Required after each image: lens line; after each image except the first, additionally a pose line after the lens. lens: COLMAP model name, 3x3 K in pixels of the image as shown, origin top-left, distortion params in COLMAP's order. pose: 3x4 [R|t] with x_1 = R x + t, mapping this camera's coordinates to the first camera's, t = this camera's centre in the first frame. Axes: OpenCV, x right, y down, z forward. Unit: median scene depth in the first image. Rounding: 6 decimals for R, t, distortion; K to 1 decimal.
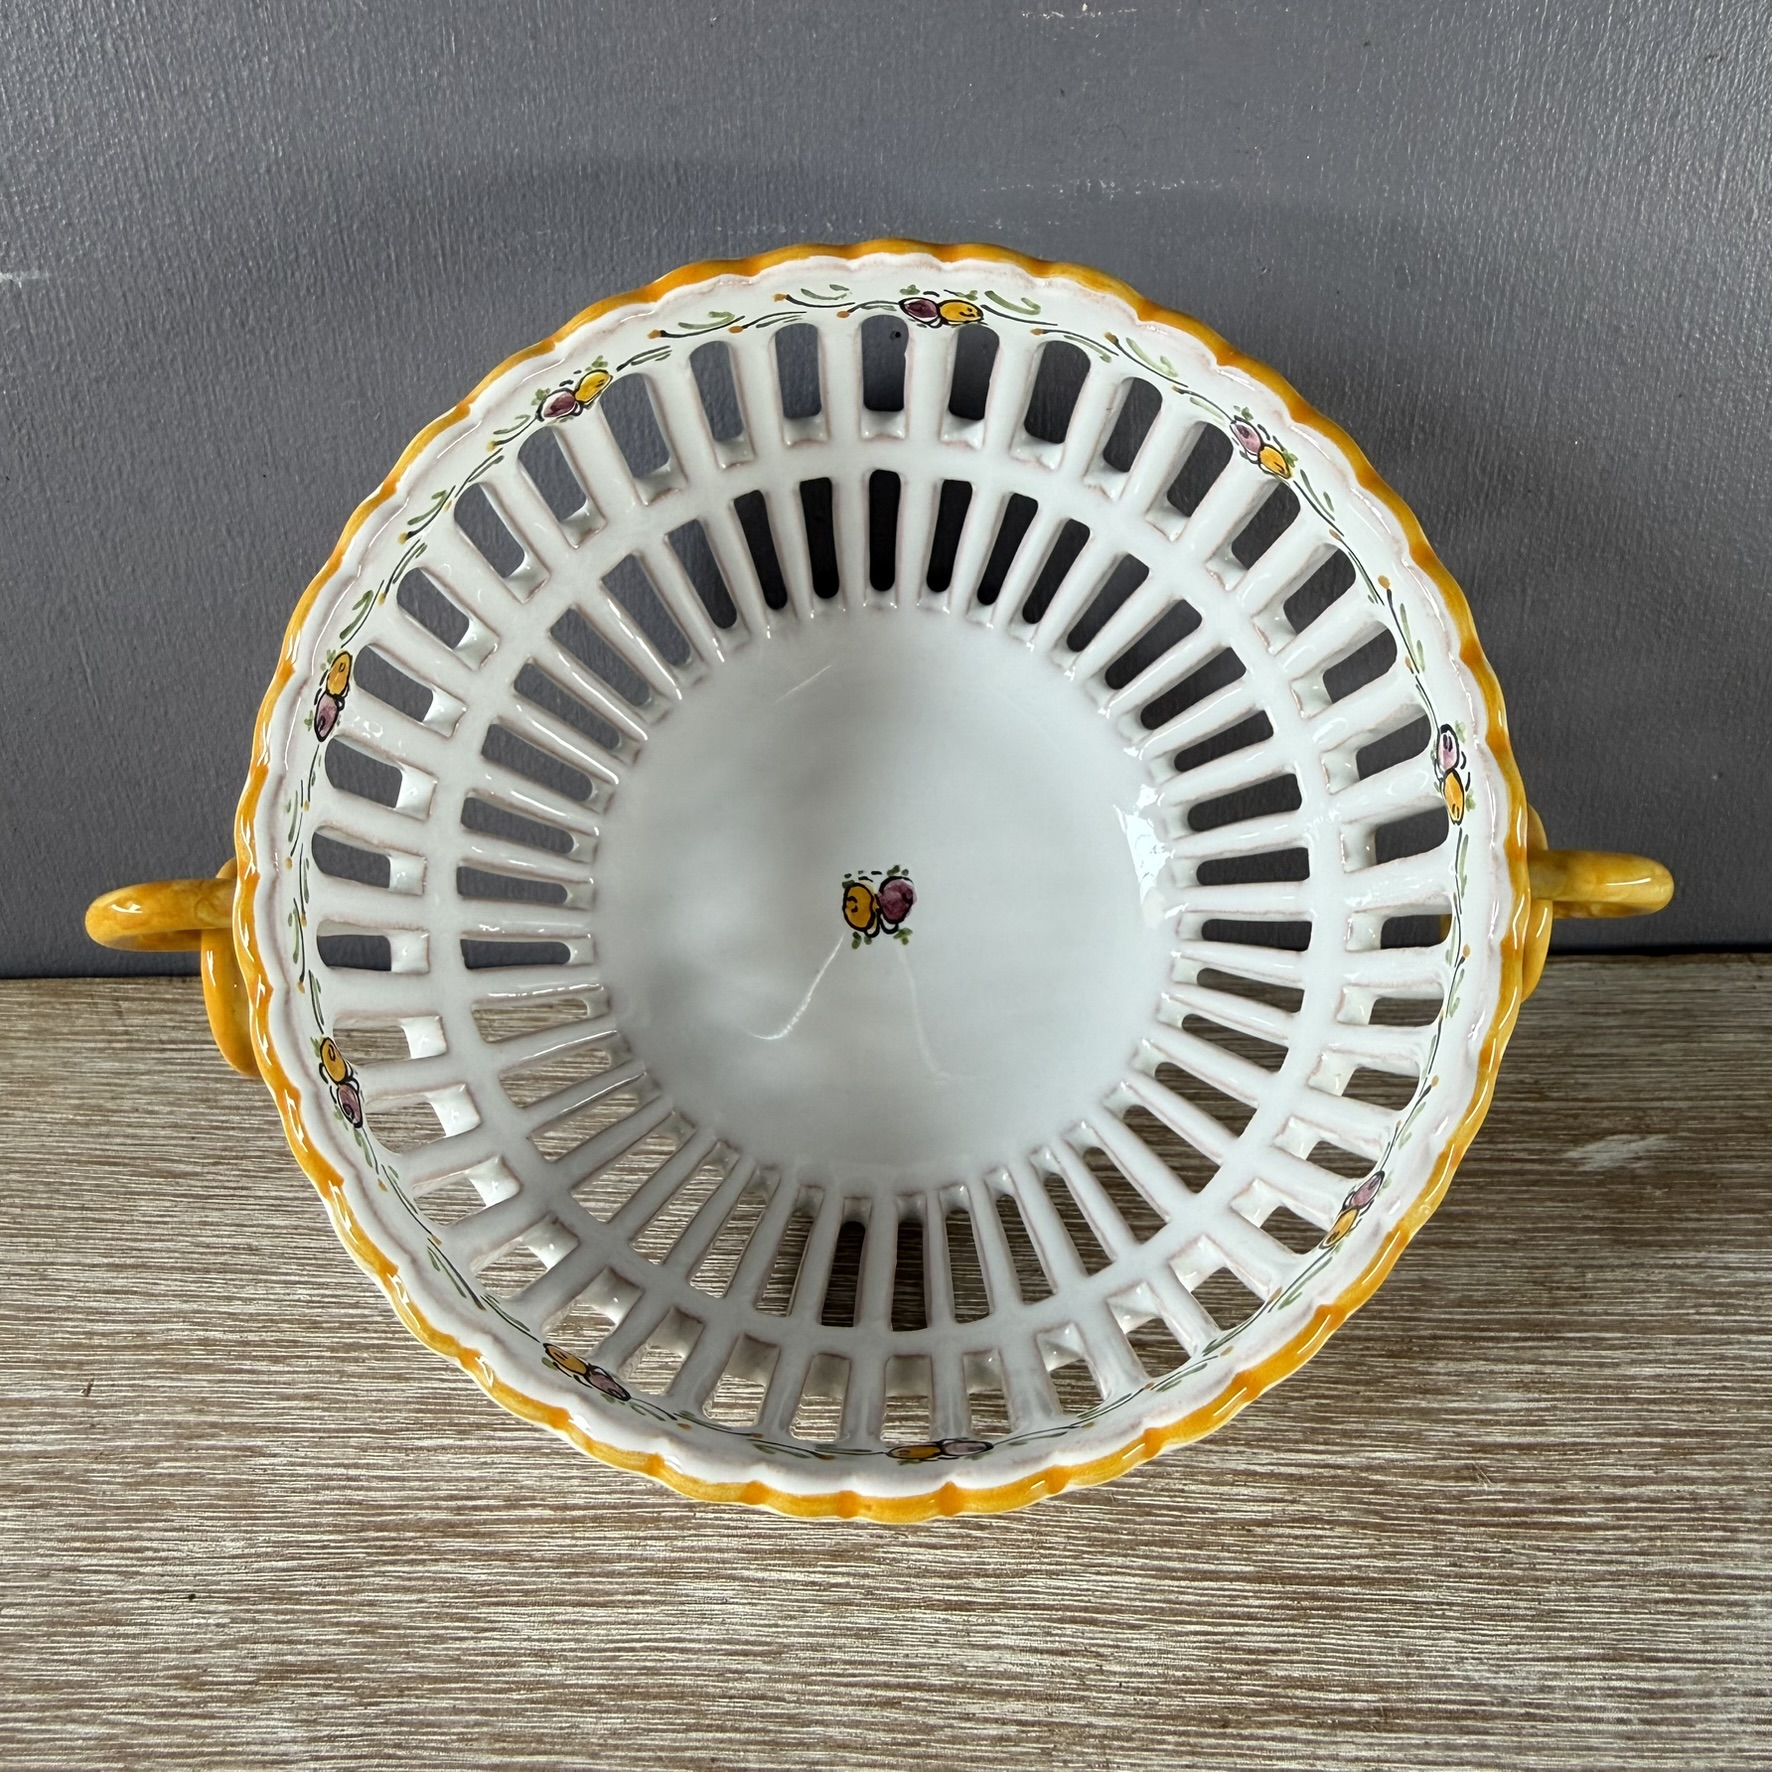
lens RADIAL K [[1725.1, 0, 899.5], [0, 1725.1, 772.6], [0, 0, 1]] dist [-0.007679, 0.000000]
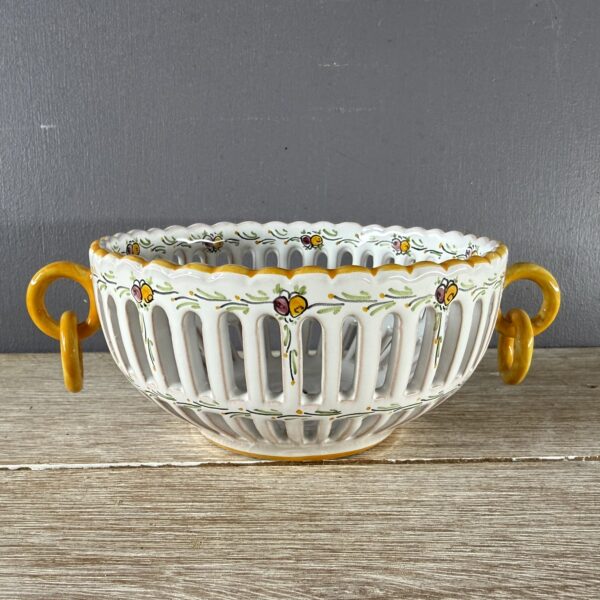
lens RADIAL K [[652.5, 0, 288.3], [0, 652.5, 339.0], [0, 0, 1]] dist [-0.009337, 0.000000]
pose [[0.999263, 0.014100, 0.035715, -0.048461], [-0.001423, 0.943099, -0.332509, 0.711286], [-0.038371, 0.332213, 0.942424, -0.212909]]
